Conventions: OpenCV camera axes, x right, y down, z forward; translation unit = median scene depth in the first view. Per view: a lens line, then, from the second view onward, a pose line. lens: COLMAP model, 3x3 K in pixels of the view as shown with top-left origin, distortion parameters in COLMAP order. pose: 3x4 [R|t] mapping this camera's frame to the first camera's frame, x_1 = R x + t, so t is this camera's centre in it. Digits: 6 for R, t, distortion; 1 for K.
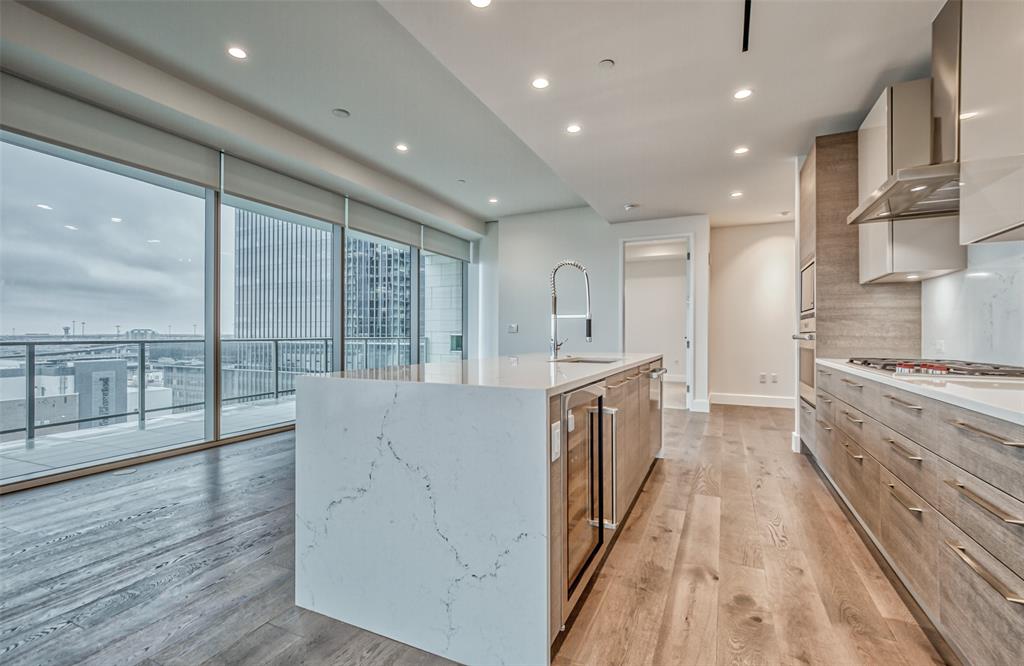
lens RADIAL K [[455.5, 0, 517.7], [0, 455.5, 333.7], [0, 0, 1]] dist [-0.001147, 0.005412]
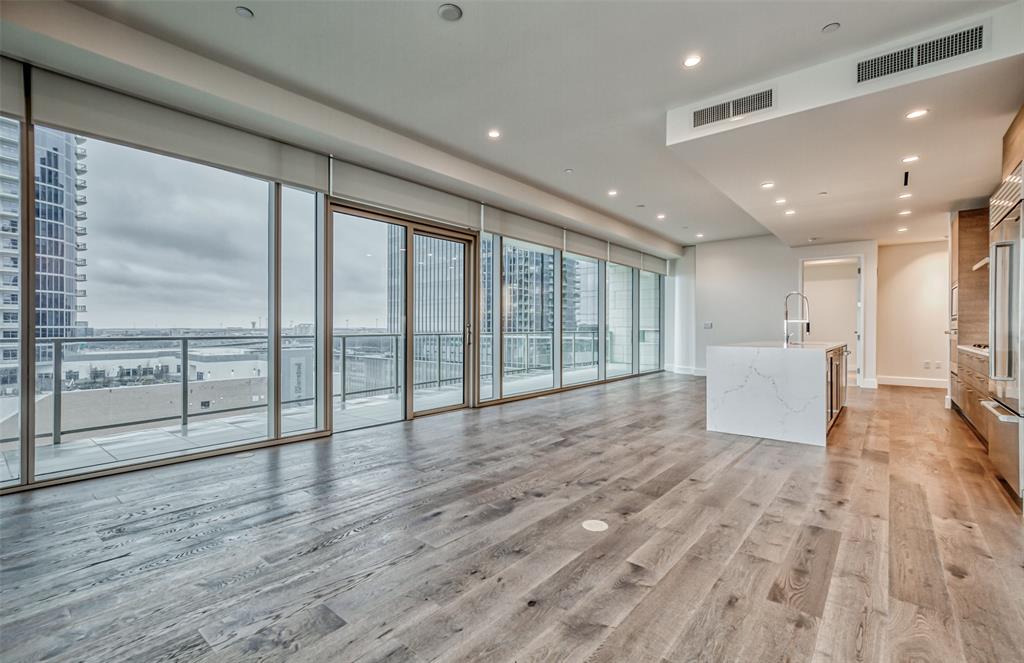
lens RADIAL K [[455.5, 0, 516.1], [0, 455.5, 328.0], [0, 0, 1]] dist [-0.001147, 0.005412]
pose [[0.966852, 0.001269, -0.255335, -0.229235], [-0.001102, 0.999999, 0.000796, -0.004052], [0.255336, -0.000488, 0.966852, -0.491488]]
